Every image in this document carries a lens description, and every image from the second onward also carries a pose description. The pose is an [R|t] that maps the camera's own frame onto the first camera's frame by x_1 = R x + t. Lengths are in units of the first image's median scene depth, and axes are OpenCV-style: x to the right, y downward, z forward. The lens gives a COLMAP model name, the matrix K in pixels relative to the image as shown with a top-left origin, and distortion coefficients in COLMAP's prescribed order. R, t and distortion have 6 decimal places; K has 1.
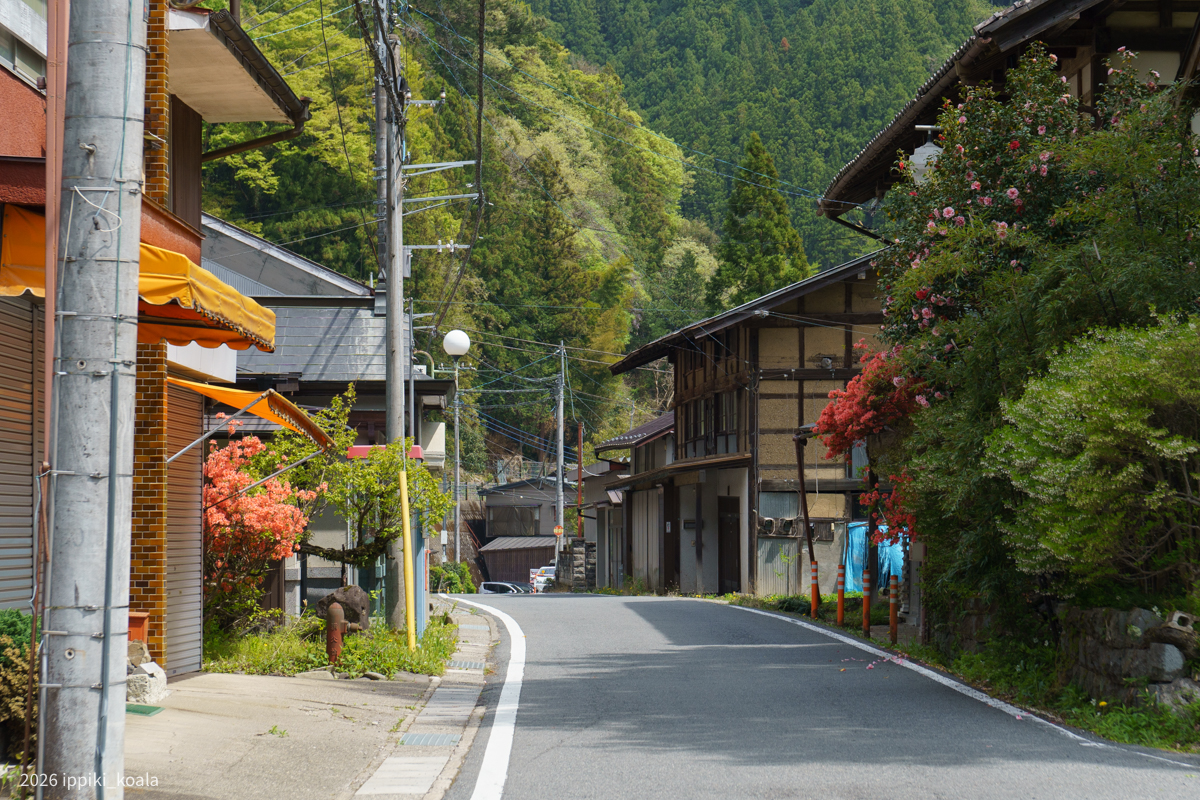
lens RADIAL K [[3272.2, 0, 600.0], [0, 3272.2, 400.0], [0, 0, 1]] dist [0.063603, 0.100045]
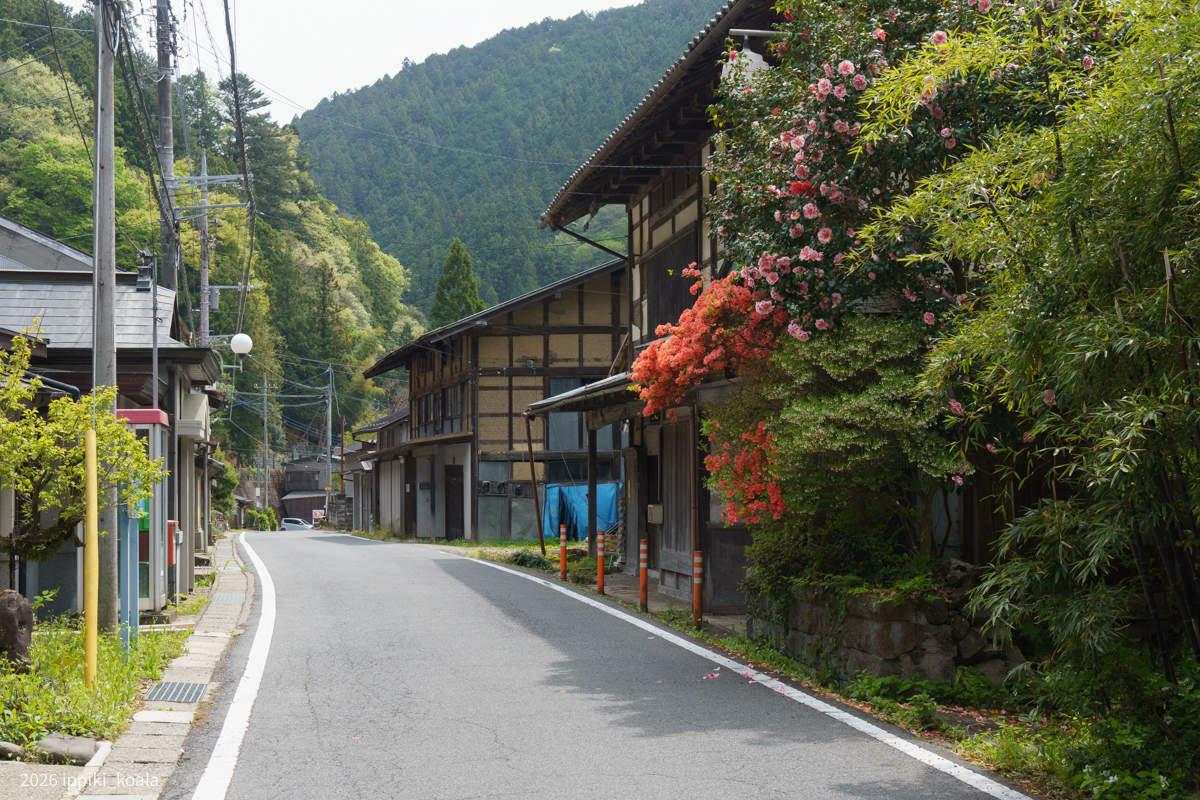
lens RADIAL K [[1816.8, 0, 600.0], [0, 1816.8, 400.0], [0, 0, 1]] dist [0.012019, 0.046518]
pose [[0.991032, -0.001057, 0.133623, -0.000513], [0.001933, 0.999977, -0.006430, 0.006855], [-0.133614, 0.006631, 0.991011, 0.222275]]
